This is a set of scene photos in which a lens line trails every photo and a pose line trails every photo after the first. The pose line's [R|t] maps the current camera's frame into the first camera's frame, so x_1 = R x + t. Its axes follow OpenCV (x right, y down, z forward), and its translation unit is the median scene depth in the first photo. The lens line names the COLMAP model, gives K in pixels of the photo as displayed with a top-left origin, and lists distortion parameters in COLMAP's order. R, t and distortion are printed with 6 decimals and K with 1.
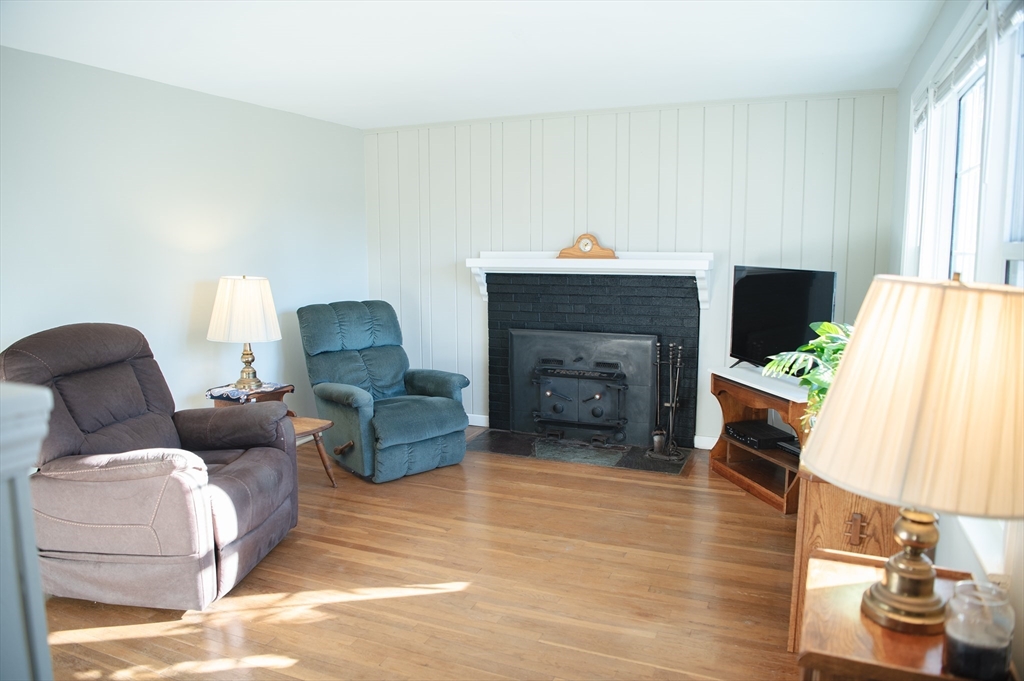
lens RADIAL K [[724.1, 0, 512.0], [0, 724.1, 340.5], [0, 0, 1]] dist [-0.052278, -0.002328]
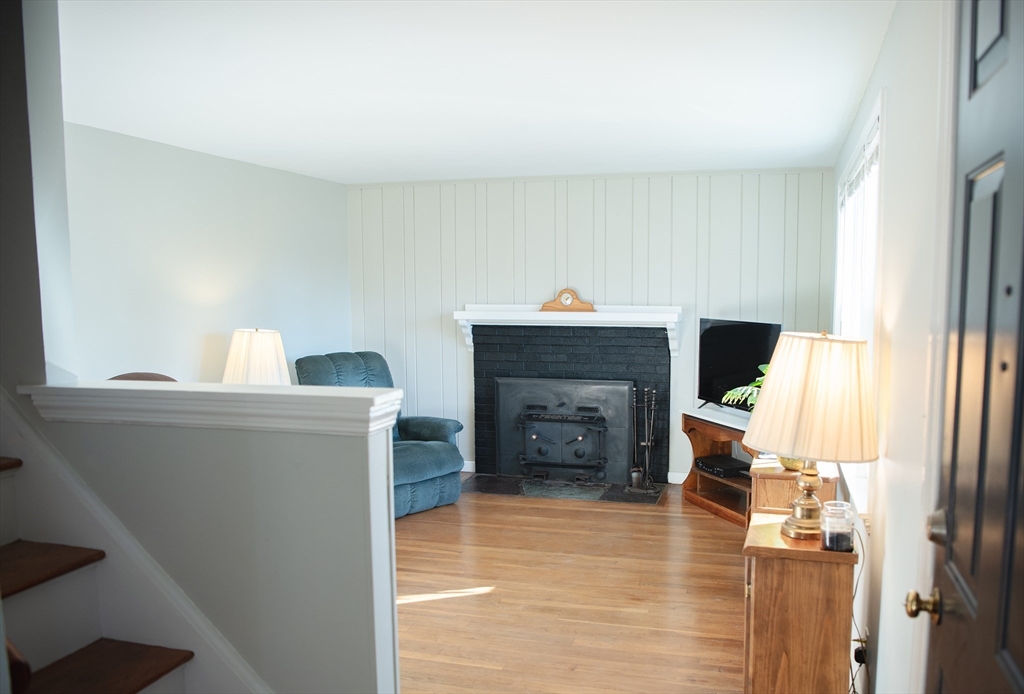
lens RADIAL K [[836.8, 0, 584.5], [0, 836.8, 372.9], [0, 0, 1]] dist [-0.001312, 0.000310]
pose [[0.986846, -0.011632, 0.161243, -0.083290], [0.016423, 0.999461, -0.028411, 0.016491], [-0.160825, 0.030686, 0.986506, -0.264639]]
